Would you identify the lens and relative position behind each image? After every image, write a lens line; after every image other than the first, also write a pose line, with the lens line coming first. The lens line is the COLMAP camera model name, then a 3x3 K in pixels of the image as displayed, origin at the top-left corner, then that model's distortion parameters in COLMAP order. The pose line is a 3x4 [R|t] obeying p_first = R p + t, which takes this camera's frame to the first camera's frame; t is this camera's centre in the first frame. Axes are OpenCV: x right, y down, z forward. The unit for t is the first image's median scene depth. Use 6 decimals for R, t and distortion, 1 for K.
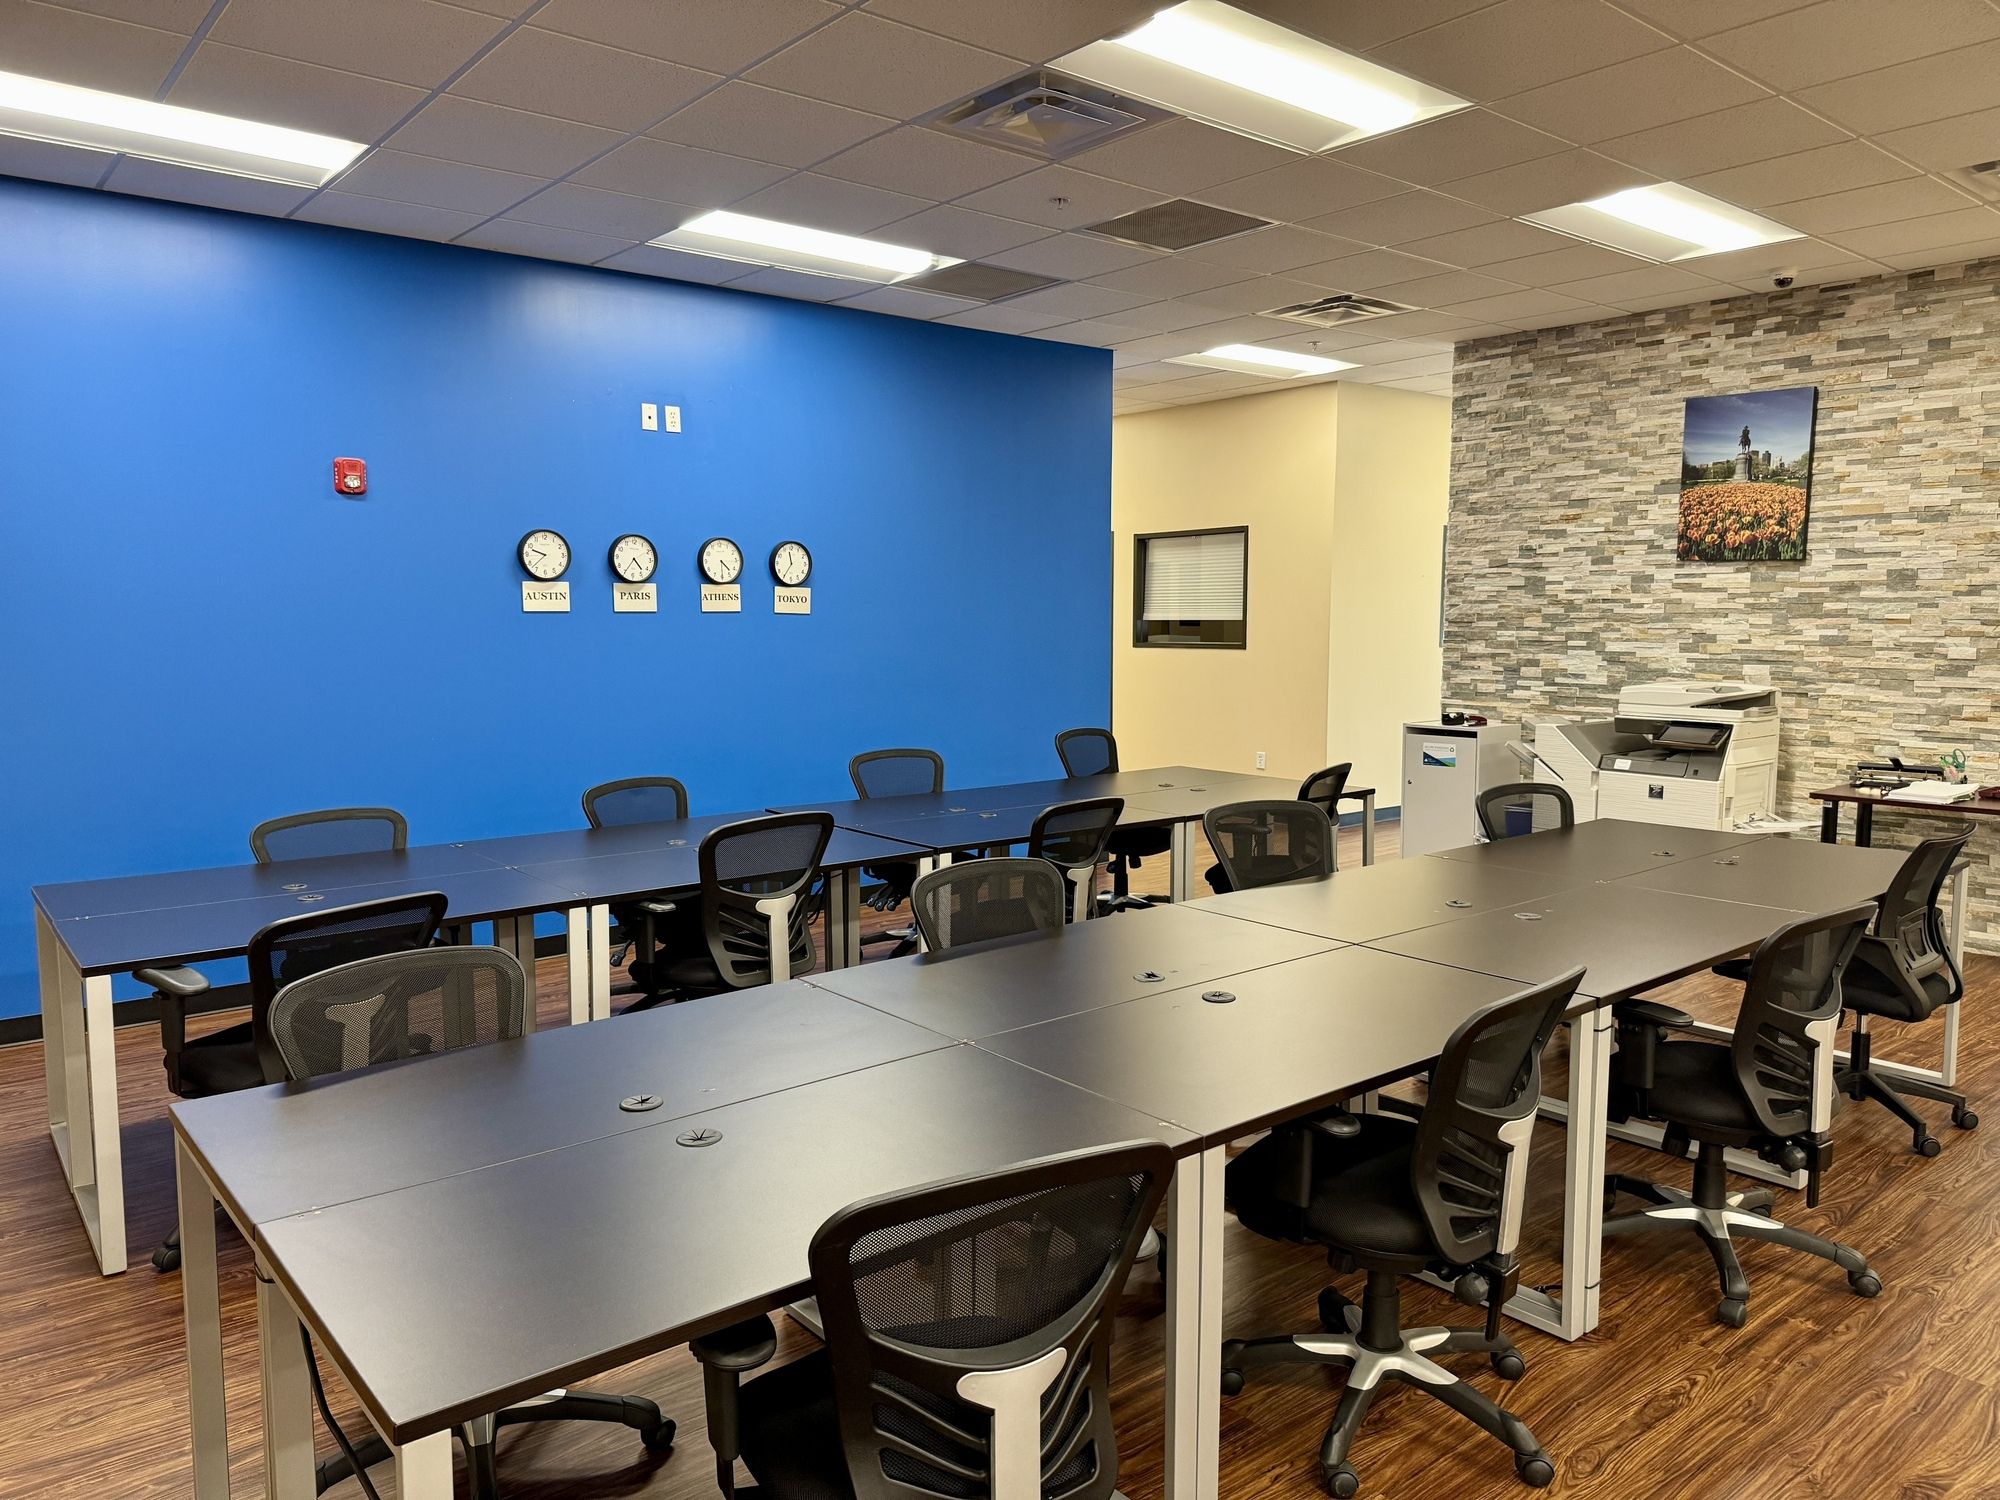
lens RADIAL K [[1404.9, 0, 998.9], [0, 1404.9, 750.5], [0, 0, 1]] dist [0.047404, -0.067986]
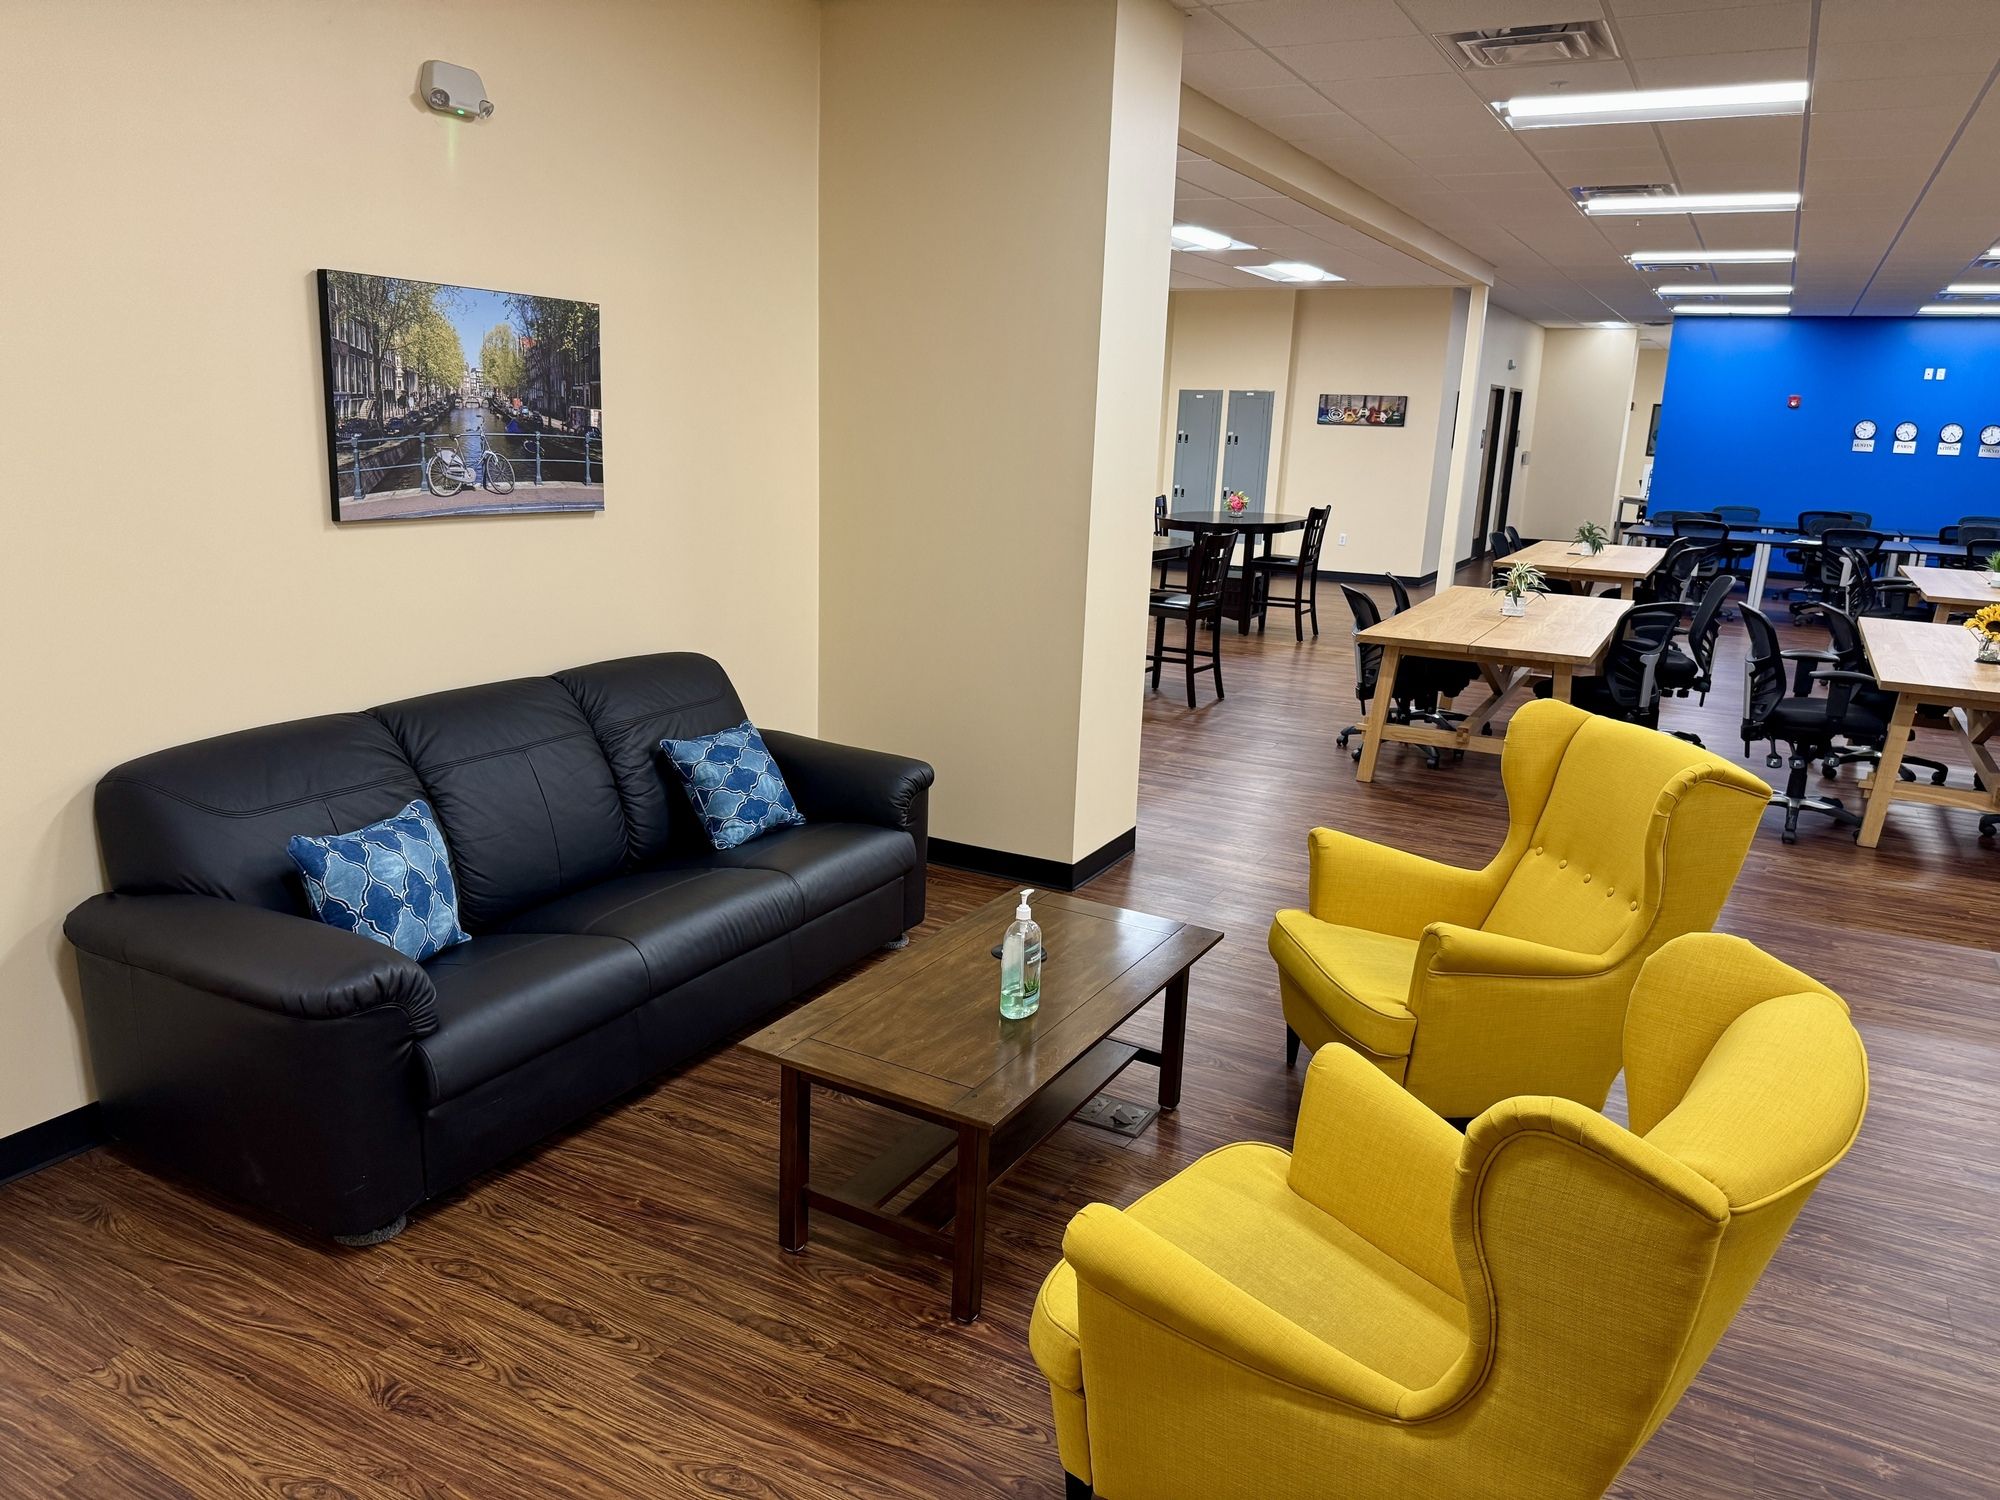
lens RADIAL K [[1404.9, 0, 999.4], [0, 1404.9, 750.4], [0, 0, 1]] dist [0.047404, -0.067986]
pose [[0.376754, 0.225227, -0.898515, 1.582330], [-0.130295, 0.973232, 0.189323, 0.155662], [0.917104, 0.045744, 0.396015, -1.511040]]
